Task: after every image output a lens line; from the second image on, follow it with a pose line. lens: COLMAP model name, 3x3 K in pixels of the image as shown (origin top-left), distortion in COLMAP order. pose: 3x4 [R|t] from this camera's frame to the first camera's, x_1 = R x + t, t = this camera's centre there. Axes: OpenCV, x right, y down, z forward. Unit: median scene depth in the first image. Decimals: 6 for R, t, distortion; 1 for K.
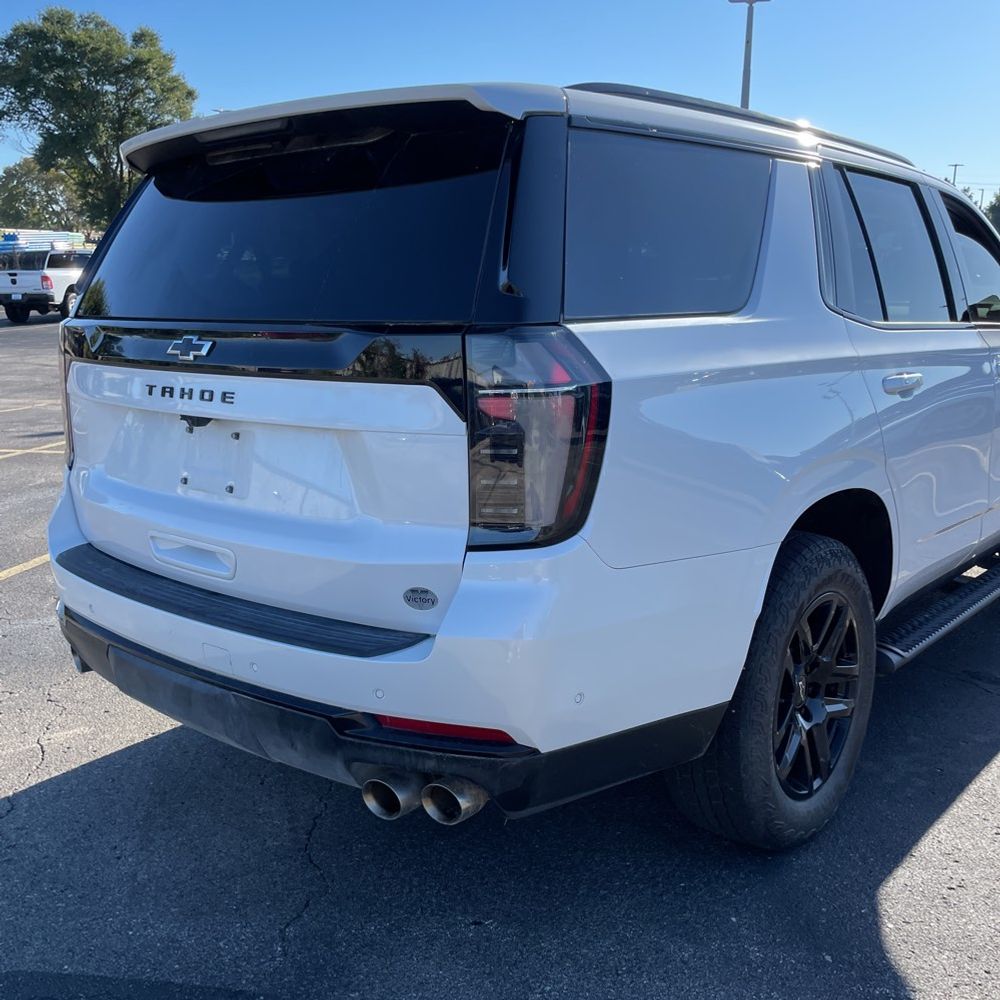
lens RADIAL K [[983.1, 0, 513.7], [0, 983.1, 498.4], [0, 0, 1]] dist [0.087661, -0.119953]
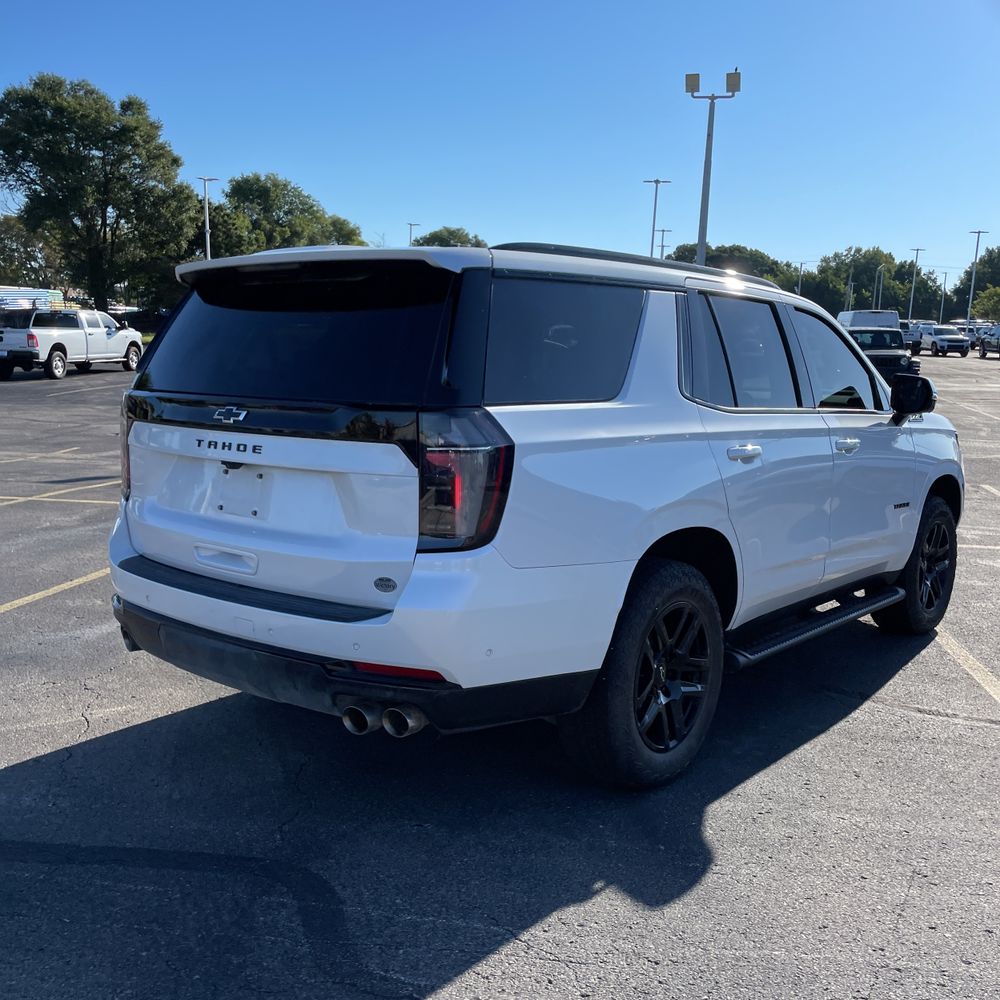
lens RADIAL K [[969.8, 0, 500.5], [0, 969.8, 515.0], [0, 0, 1]] dist [0.100013, -0.140116]
pose [[0.999545, 0.023729, 0.018618, 0.041745], [-0.022799, 0.998555, -0.048663, 0.051636], [-0.019745, 0.048217, 0.998642, -0.400396]]
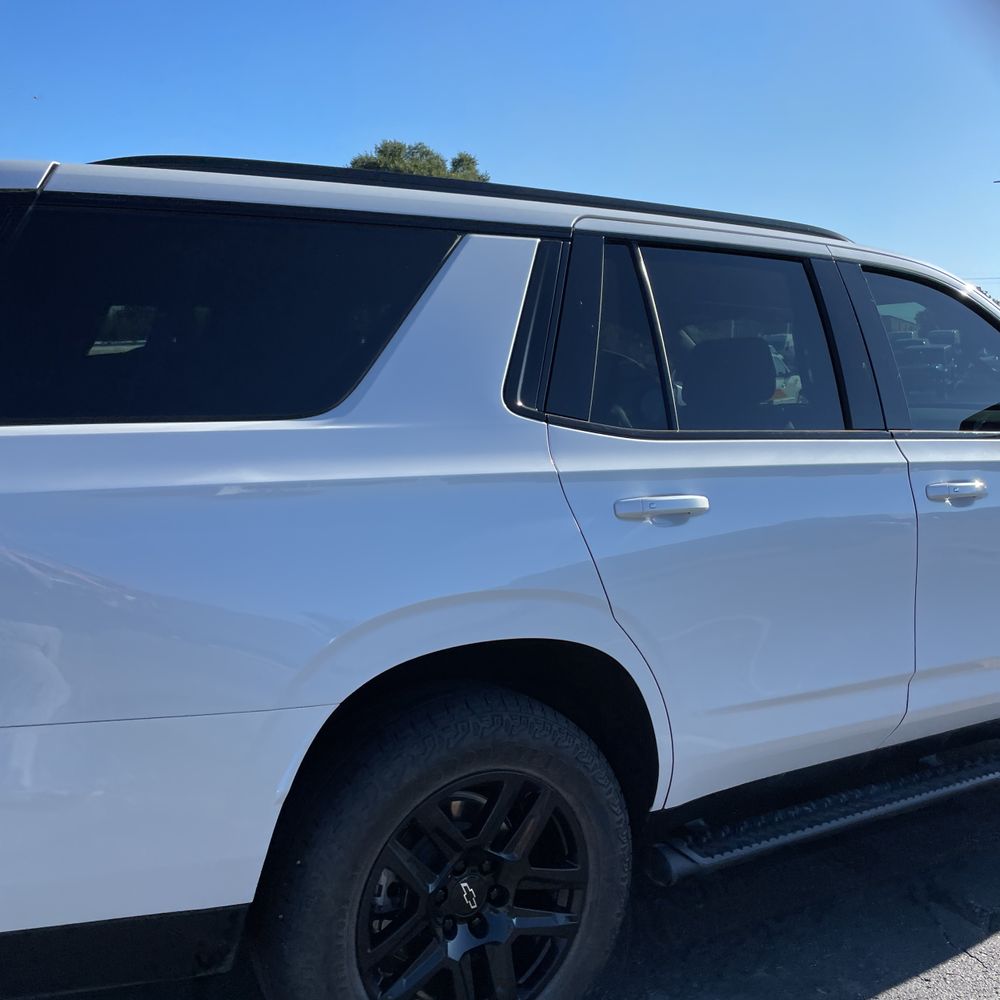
lens RADIAL K [[976.1, 0, 481.1], [0, 976.1, 500.9], [0, 0, 1]] dist [0.092360, -0.114085]
pose [[0.950022, 0.035405, -0.310168, 0.604284], [-0.062920, 0.994874, -0.079157, -0.061168], [0.305776, 0.094717, 0.947381, 0.270674]]
